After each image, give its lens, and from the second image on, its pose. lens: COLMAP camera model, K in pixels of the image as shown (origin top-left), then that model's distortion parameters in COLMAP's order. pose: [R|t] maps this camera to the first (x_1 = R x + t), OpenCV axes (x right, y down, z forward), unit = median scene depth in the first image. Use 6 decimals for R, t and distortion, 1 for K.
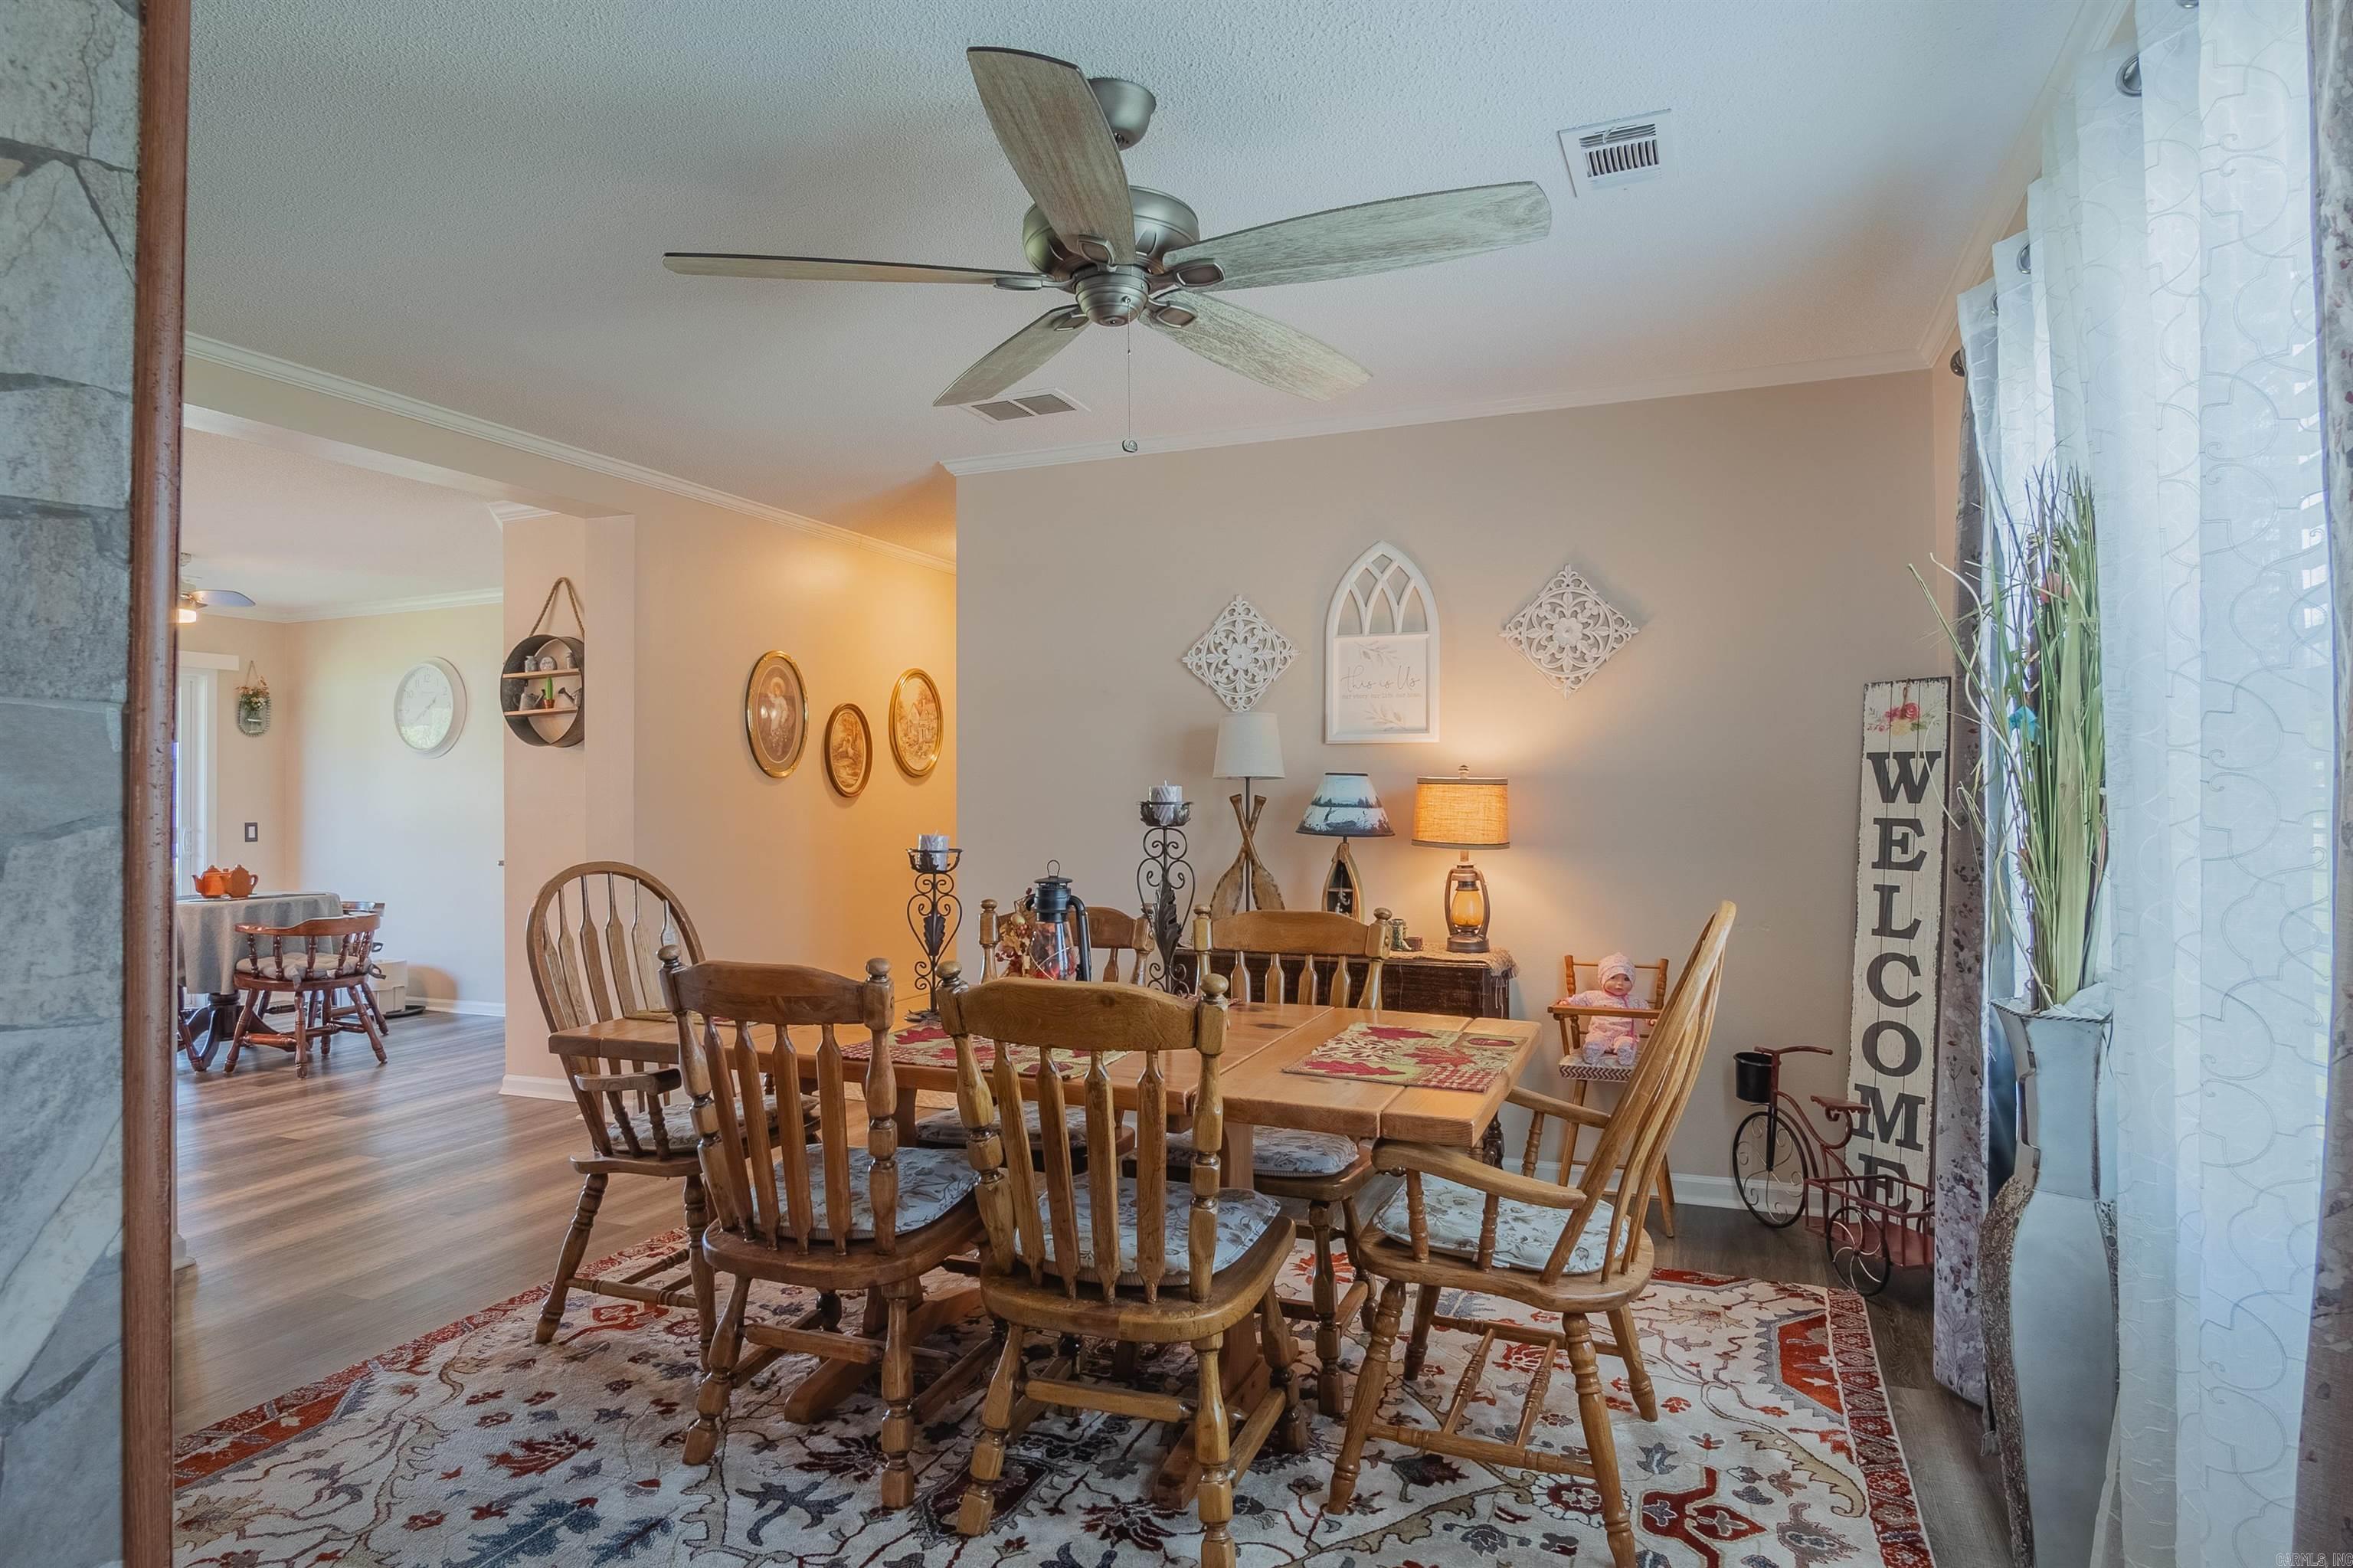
lens RADIAL K [[1225.7, 0, 1176.5], [0, 1225.7, 784.0], [0, 0, 1]] dist [-0.004341, -0.000248]
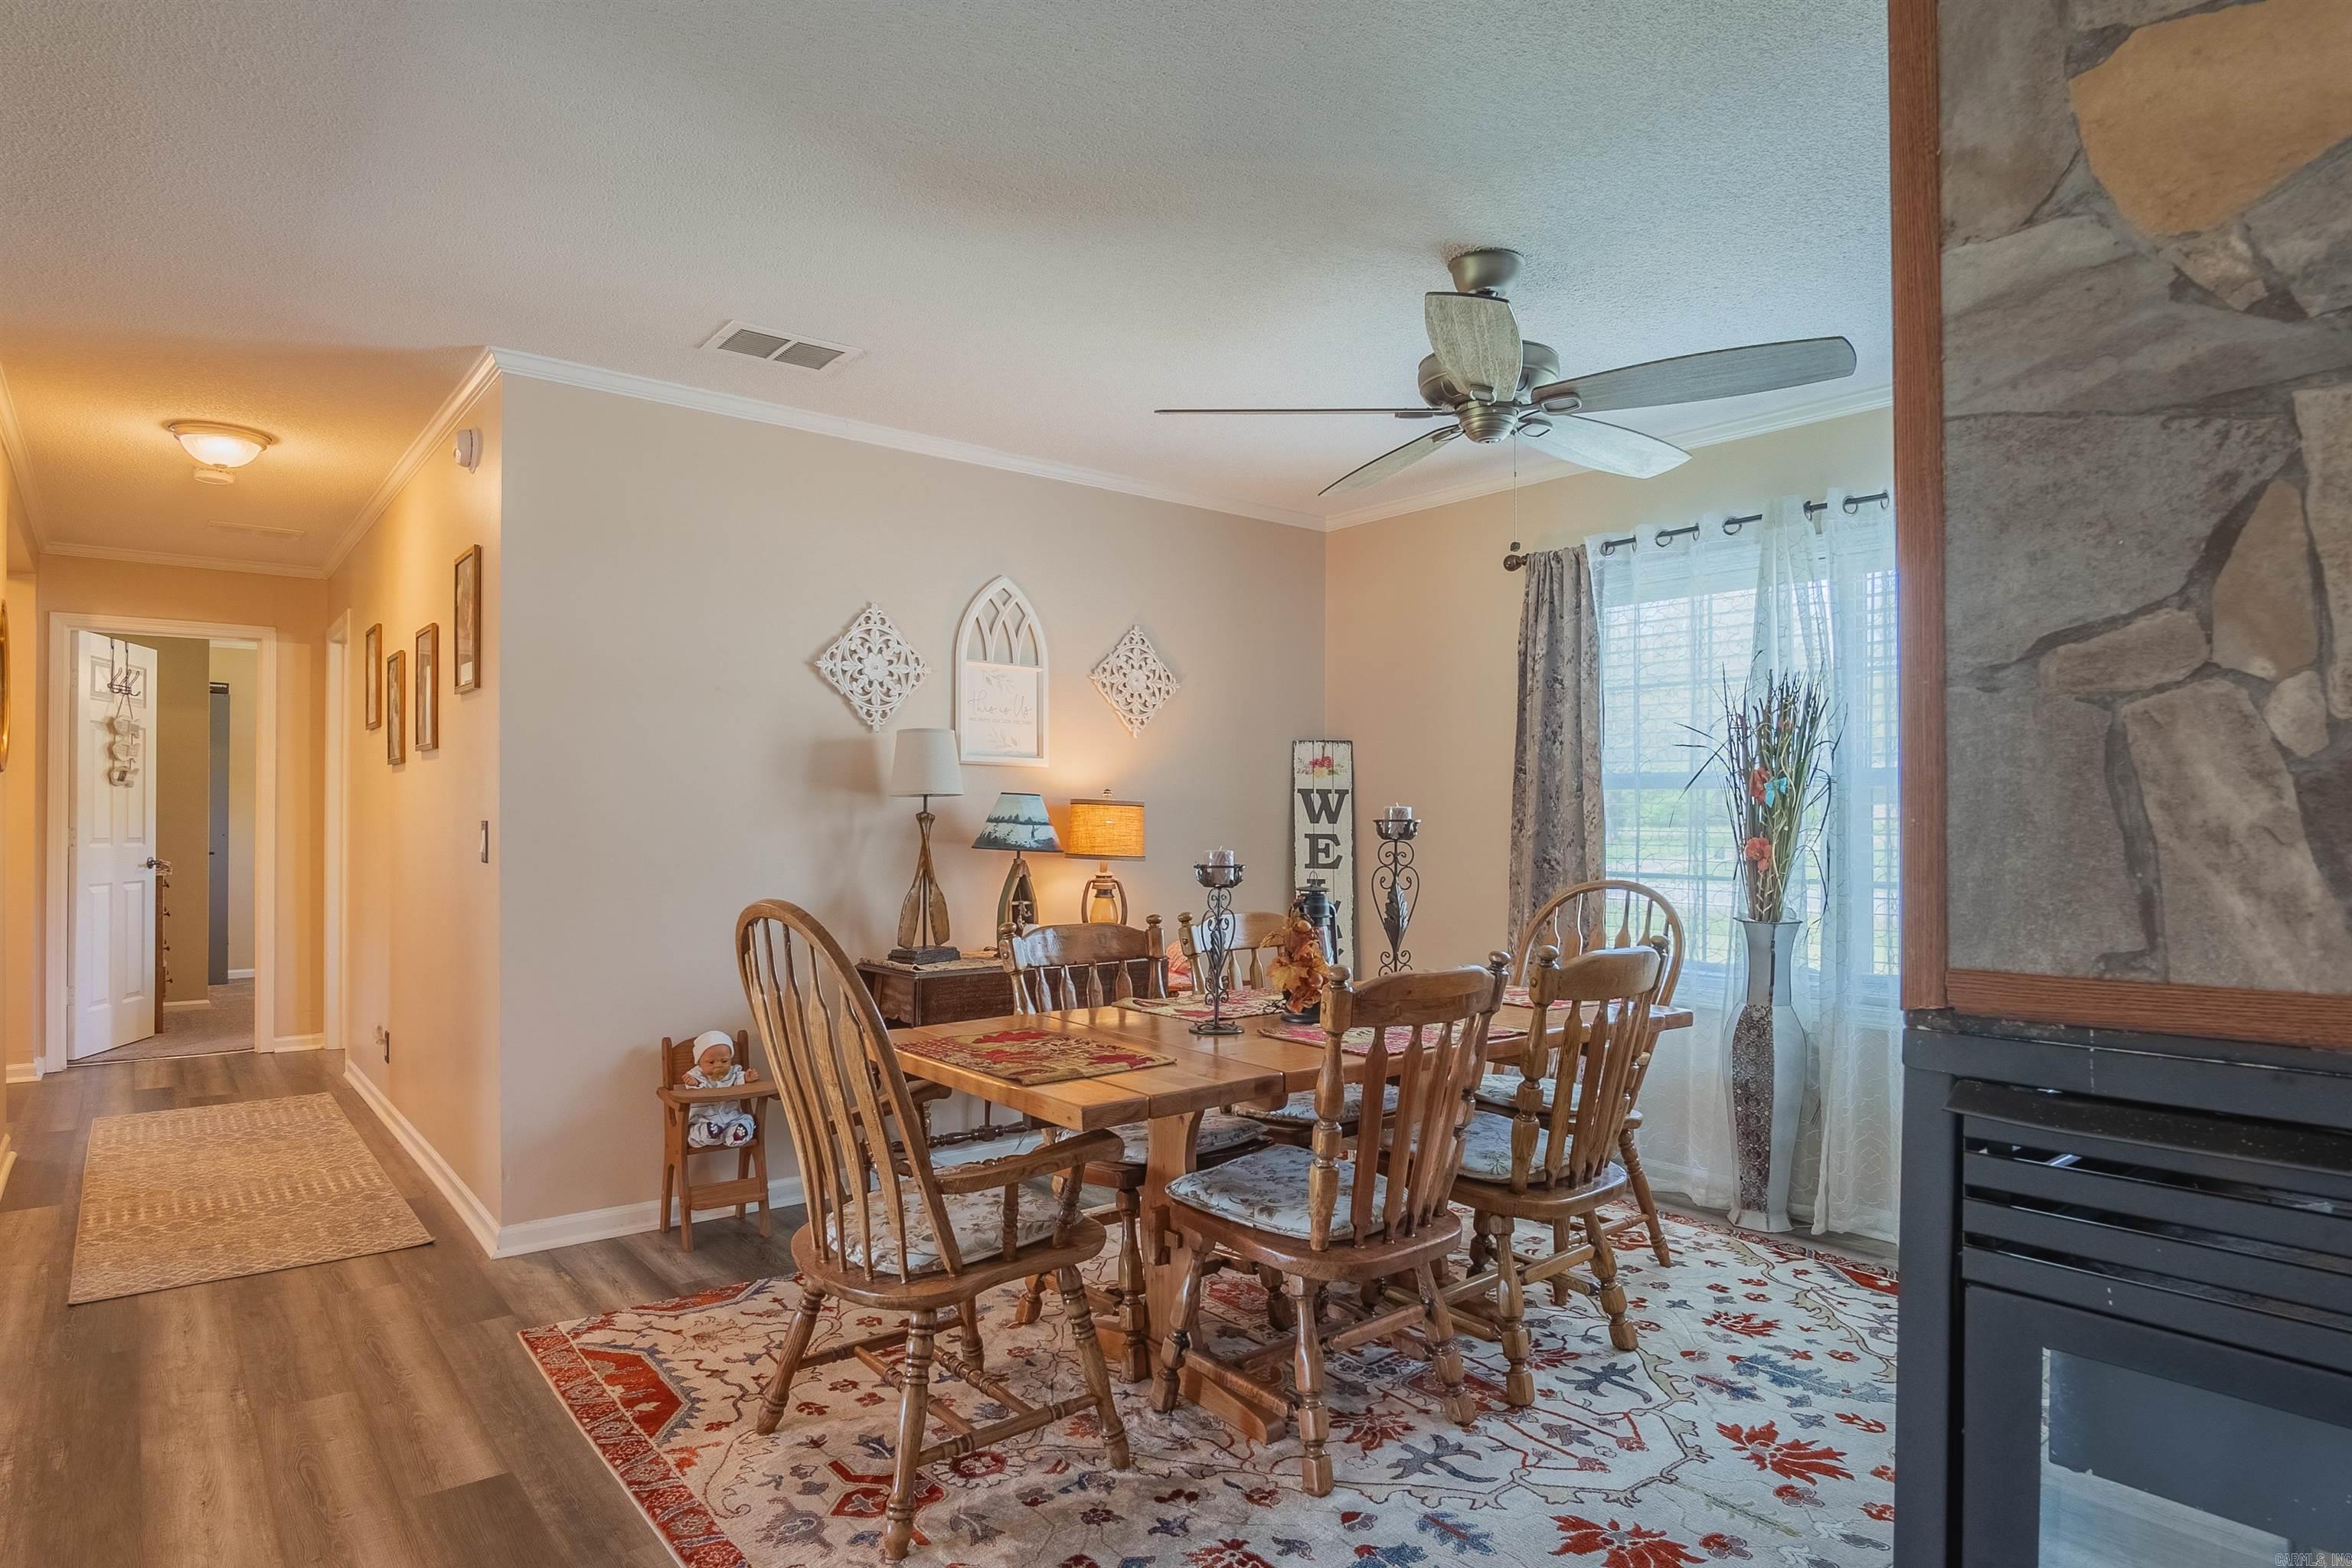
lens RADIAL K [[1286.8, 0, 1165.1], [0, 1286.8, 778.6], [0, 0, 1]] dist [-0.029434, 0.002685]
pose [[0.513112, 0.033210, 0.857679, -0.843135], [-0.015355, 0.999446, -0.029513, 0.010091], [-0.858184, 0.001974, 0.513338, 0.363008]]
